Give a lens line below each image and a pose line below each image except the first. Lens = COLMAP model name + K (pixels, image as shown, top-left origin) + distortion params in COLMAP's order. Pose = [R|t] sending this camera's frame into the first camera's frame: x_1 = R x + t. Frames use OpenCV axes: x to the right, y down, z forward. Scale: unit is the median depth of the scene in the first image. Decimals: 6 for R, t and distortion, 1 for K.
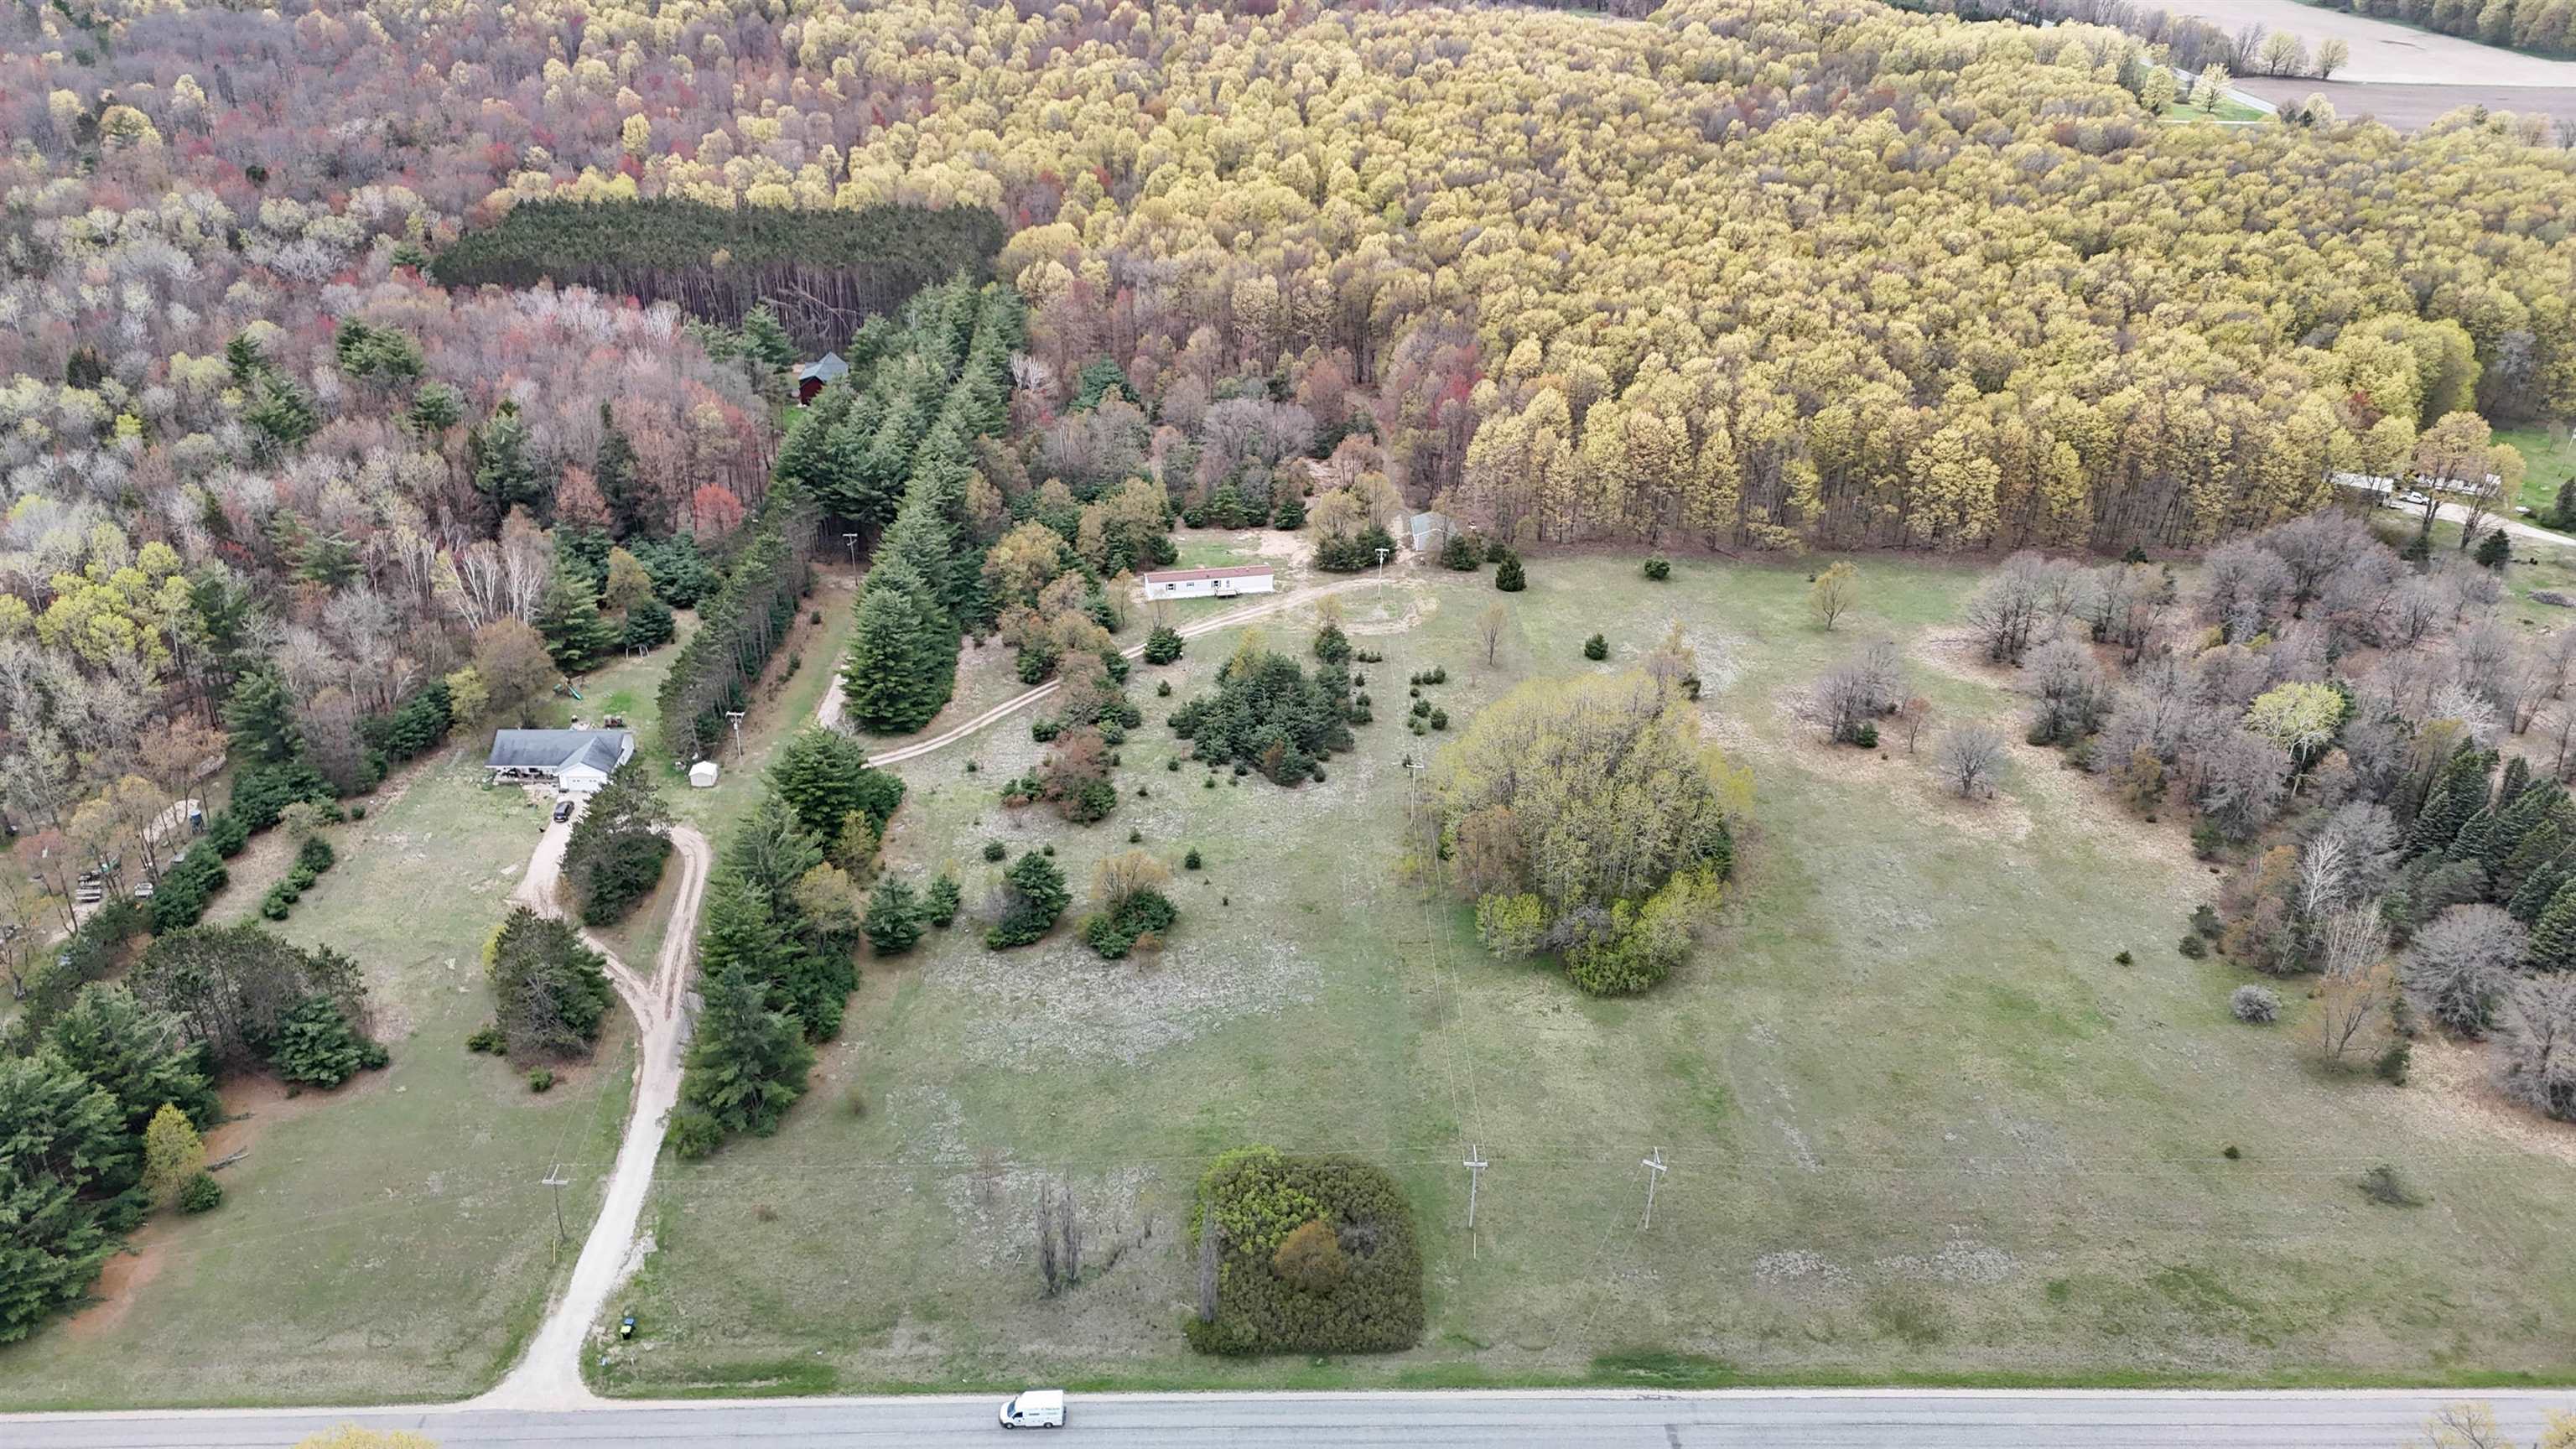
lens RADIAL K [[1875.3, 0, 1288.0], [0, 1875.3, 724.5], [0, 0, 1]] dist [0.118603, -0.136320]
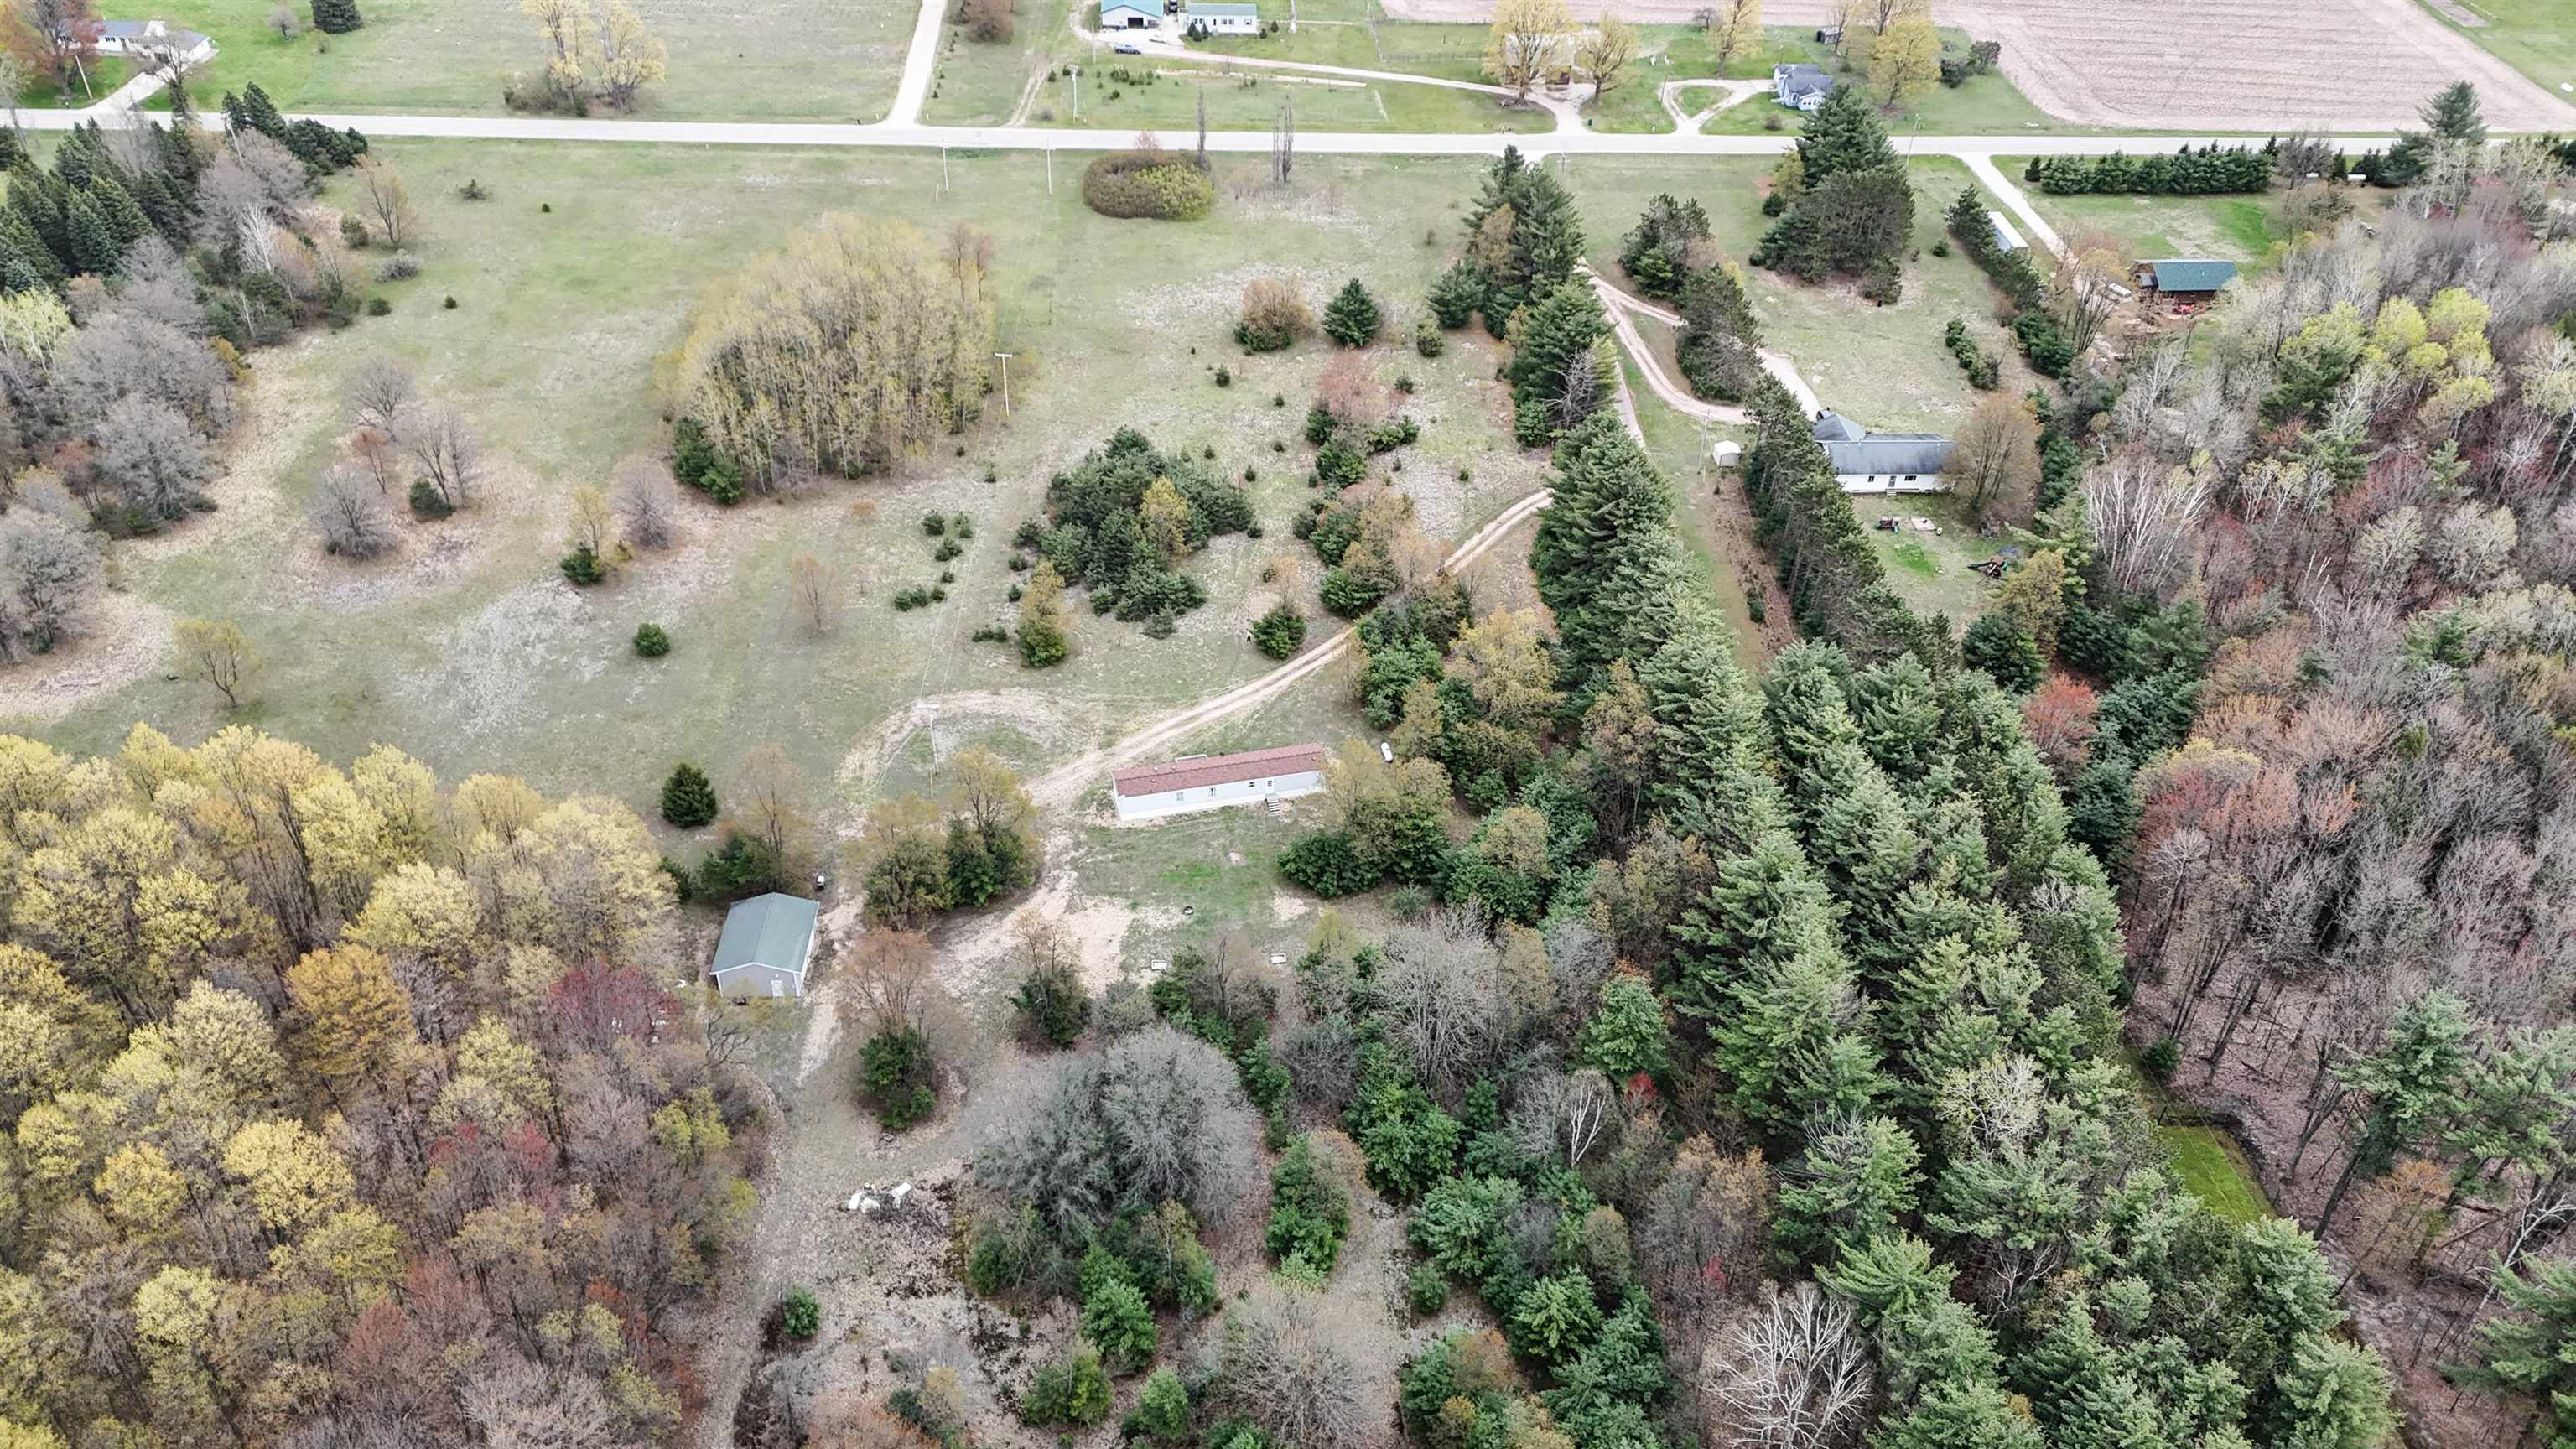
lens RADIAL K [[1875.3, 0, 1288.0], [0, 1875.3, 724.5], [0, 0, 1]] dist [0.118603, -0.136320]
pose [[-0.998447, -0.038911, -0.039872, -0.043954], [-0.052810, 0.433013, 0.899839, -0.699286], [-0.017748, 0.900547, -0.434395, 1.399866]]
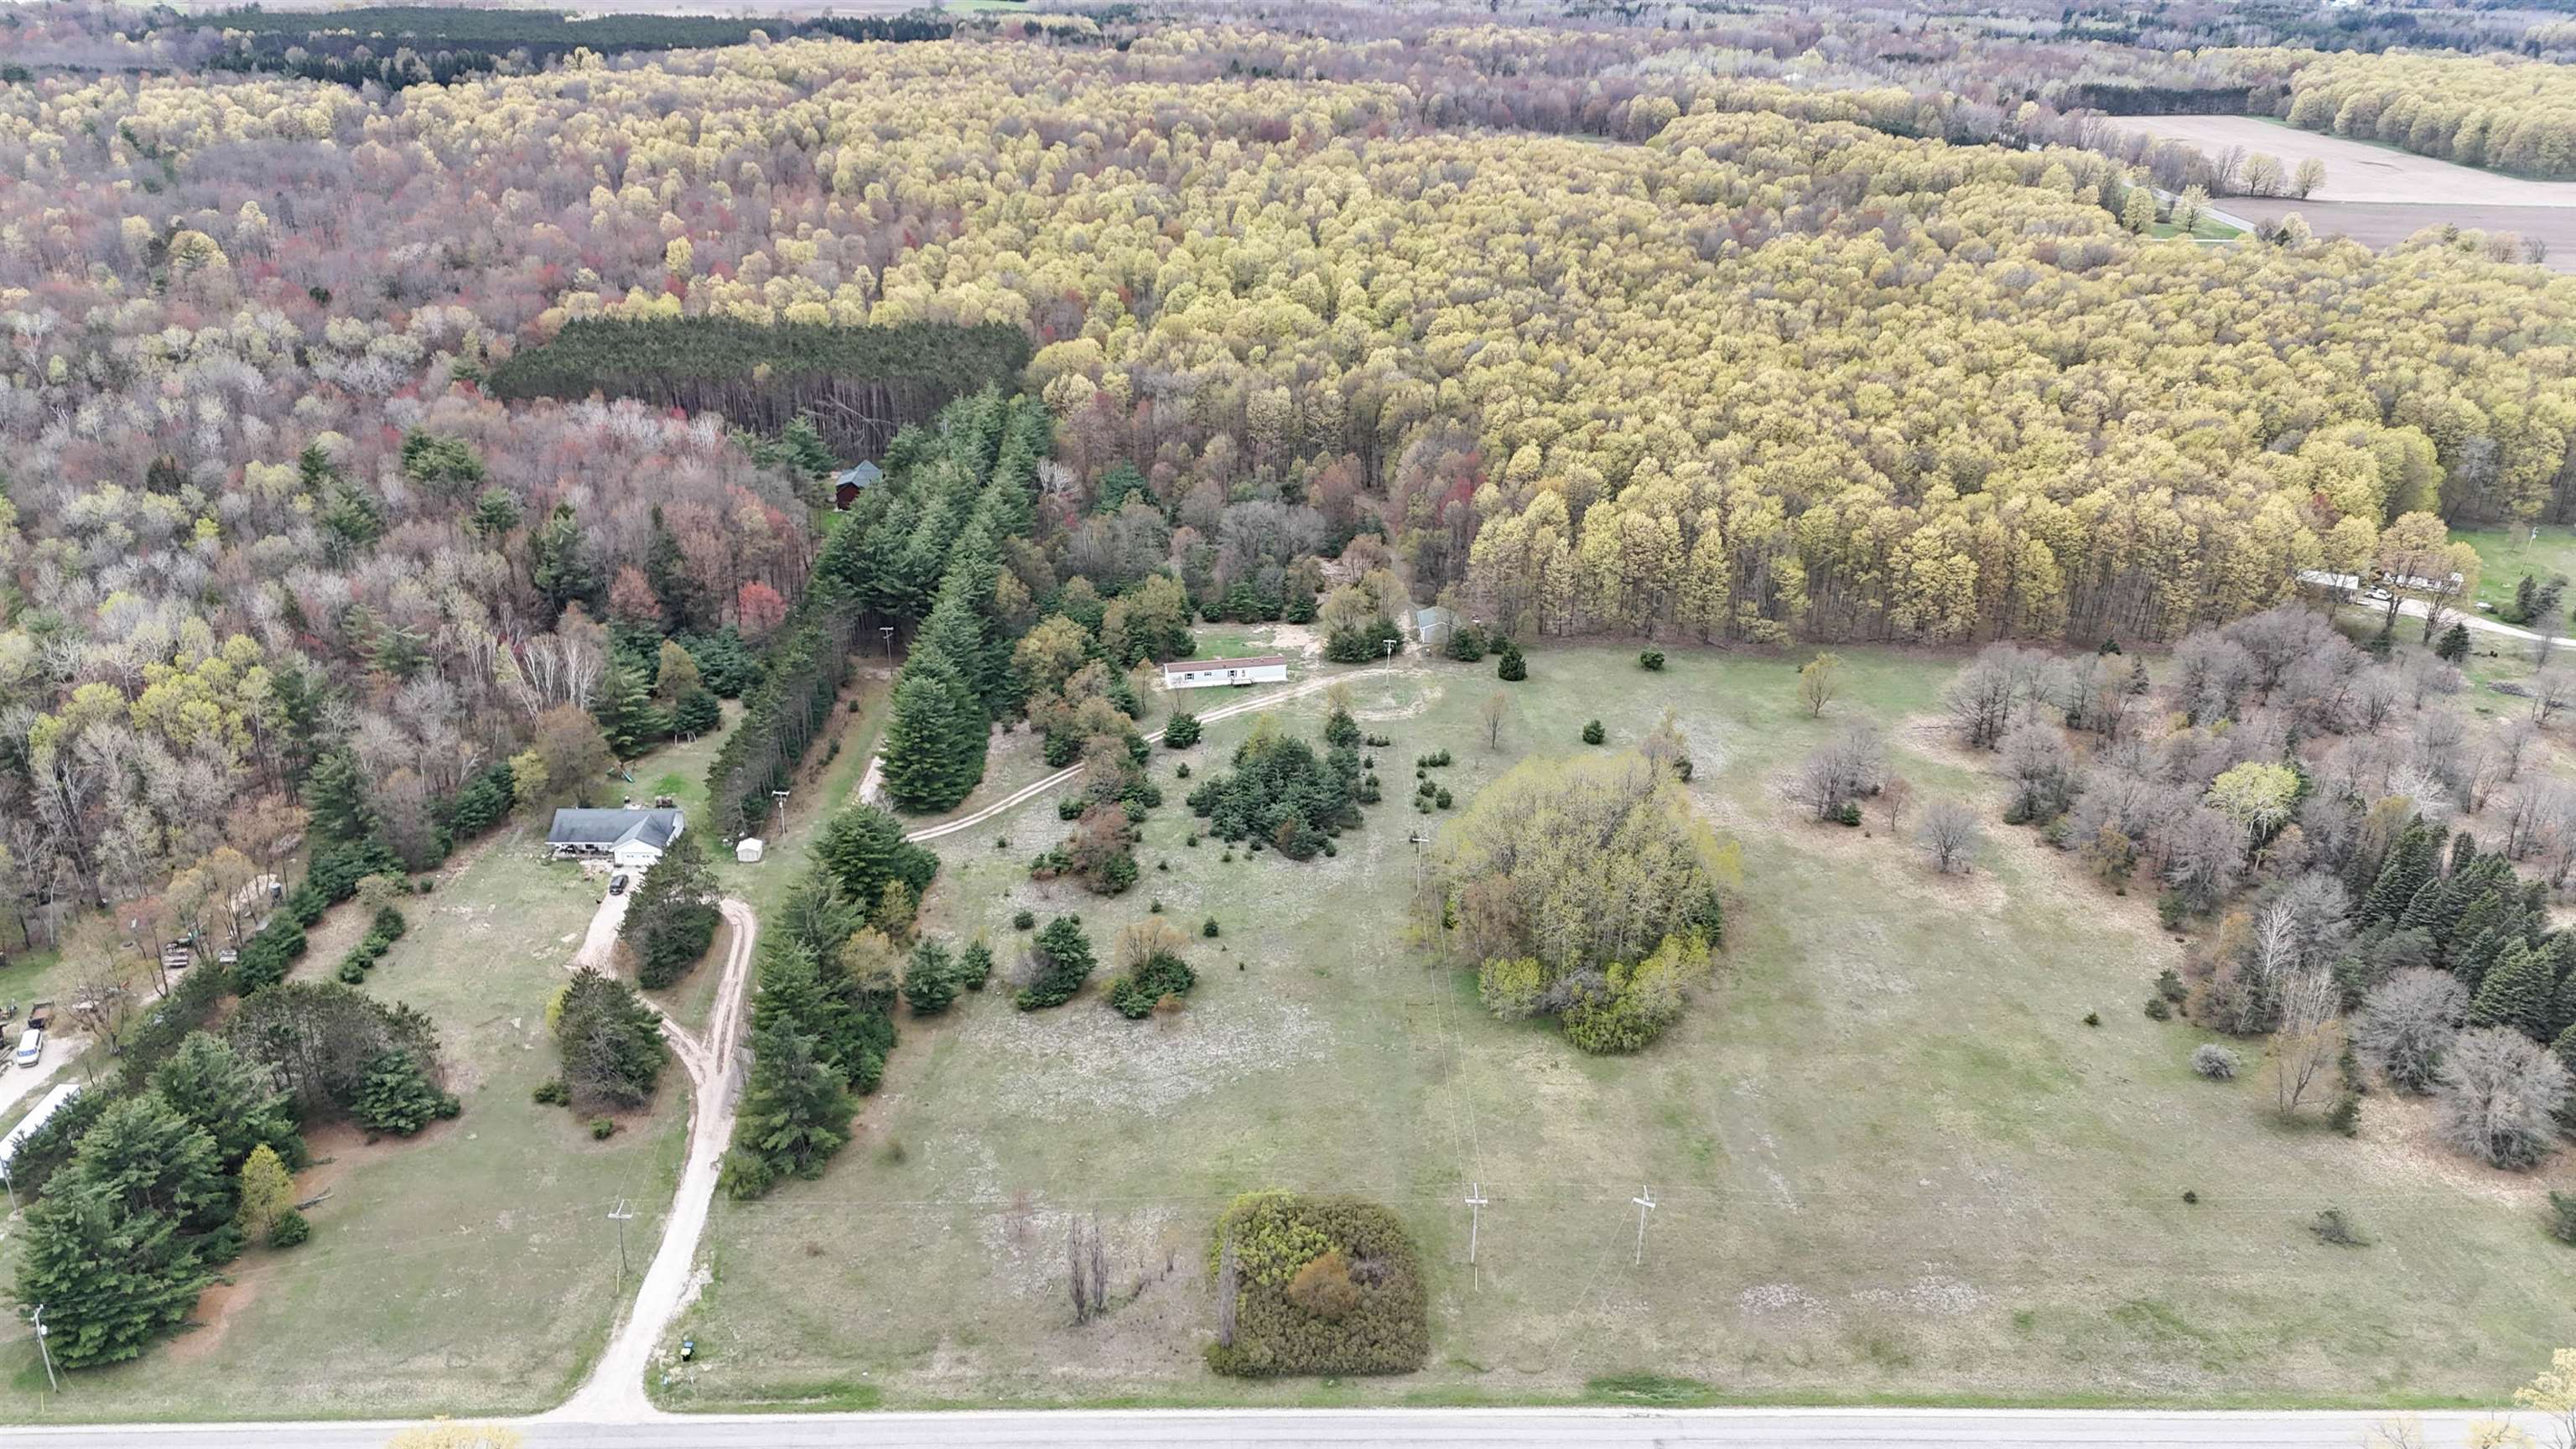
lens RADIAL K [[1875.3, 0, 1288.0], [0, 1875.3, 724.5], [0, 0, 1]] dist [0.118603, -0.136320]
pose [[0.999976, -0.001098, -0.006809, 0.000082], [0.000706, 0.998351, -0.057398, 0.015554], [0.006861, 0.057391, 0.998328, -0.054024]]
